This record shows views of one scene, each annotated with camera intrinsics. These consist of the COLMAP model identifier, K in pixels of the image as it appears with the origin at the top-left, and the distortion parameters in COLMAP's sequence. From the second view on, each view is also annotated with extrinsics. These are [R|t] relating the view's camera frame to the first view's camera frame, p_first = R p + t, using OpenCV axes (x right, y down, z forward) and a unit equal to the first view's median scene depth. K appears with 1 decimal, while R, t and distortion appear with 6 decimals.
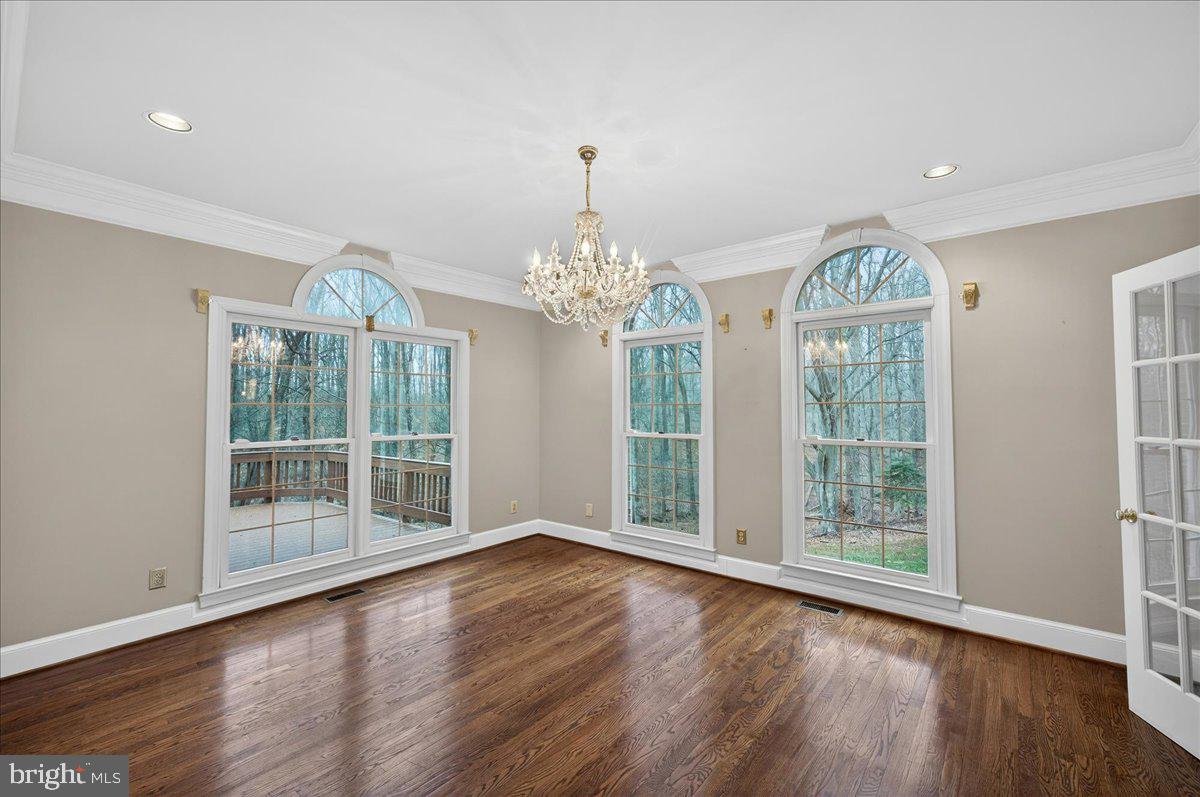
lens RADIAL K [[499.3, 0, 601.9], [0, 499.3, 395.9], [0, 0, 1]] dist [-0.000392, 0.000044]
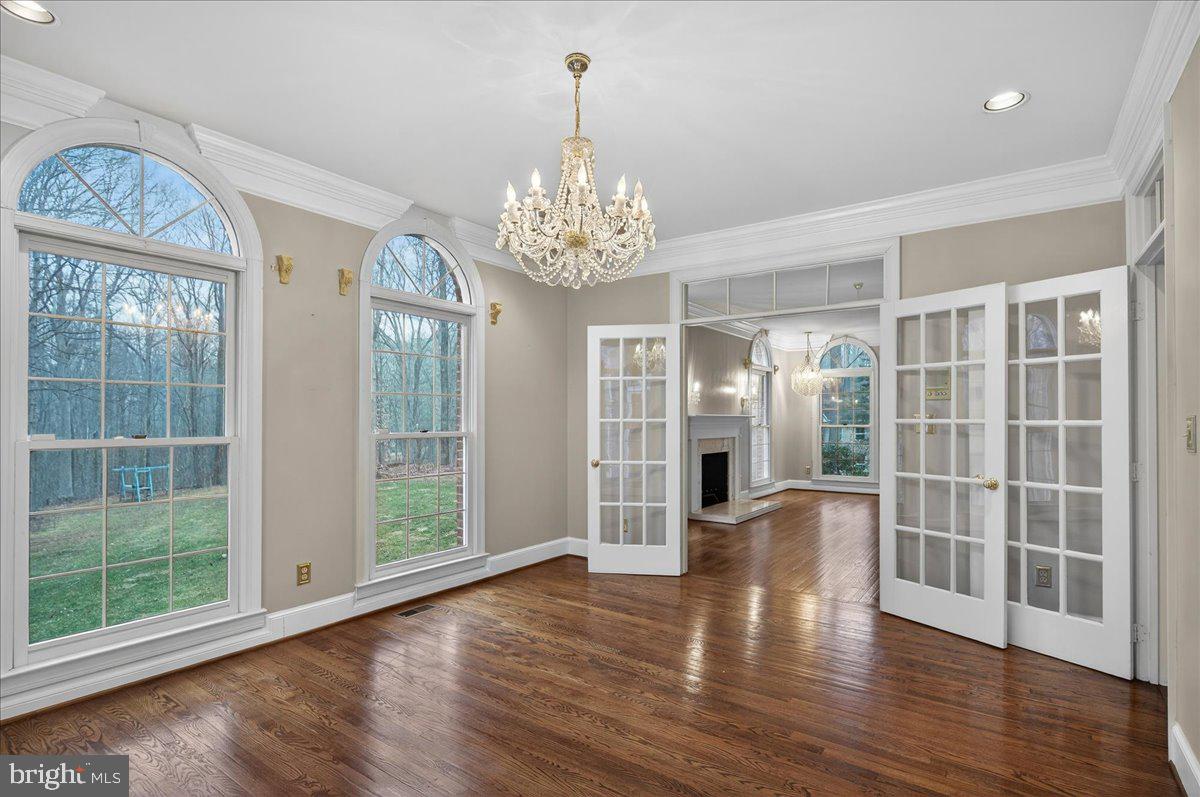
lens RADIAL K [[595.7, 0, 603.3], [0, 595.7, 413.7], [0, 0, 1]] dist [-0.000723, 0.000012]
pose [[-0.071708, 0.009814, 0.997377, -0.619883], [-0.027877, 0.999541, -0.011840, 0.050037], [-0.997036, -0.028653, -0.071401, 0.648836]]
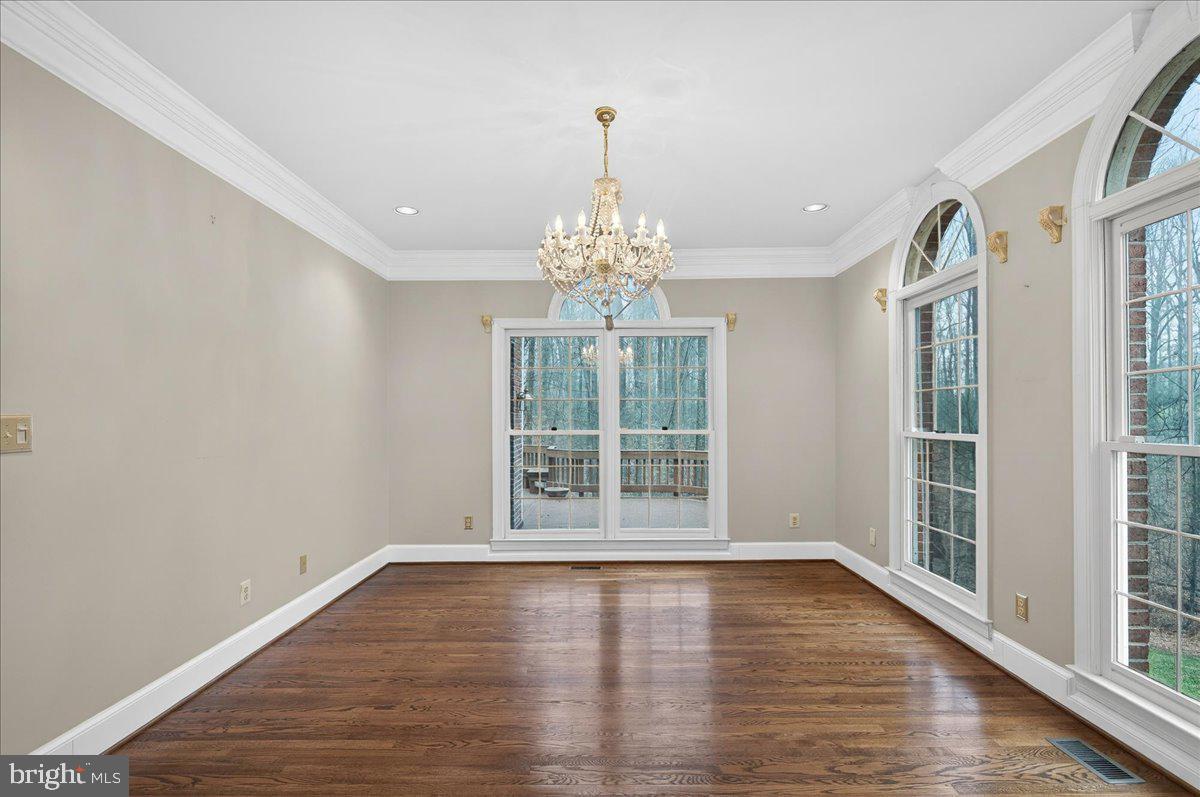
lens RADIAL K [[595.7, 0, 603.3], [0, 595.7, 413.7], [0, 0, 1]] dist [-0.000723, 0.000012]
pose [[0.625799, -0.006793, -0.779955, 0.530057], [0.026218, 0.999580, 0.012330, 0.033299], [0.779544, -0.028165, 0.625714, 0.186800]]
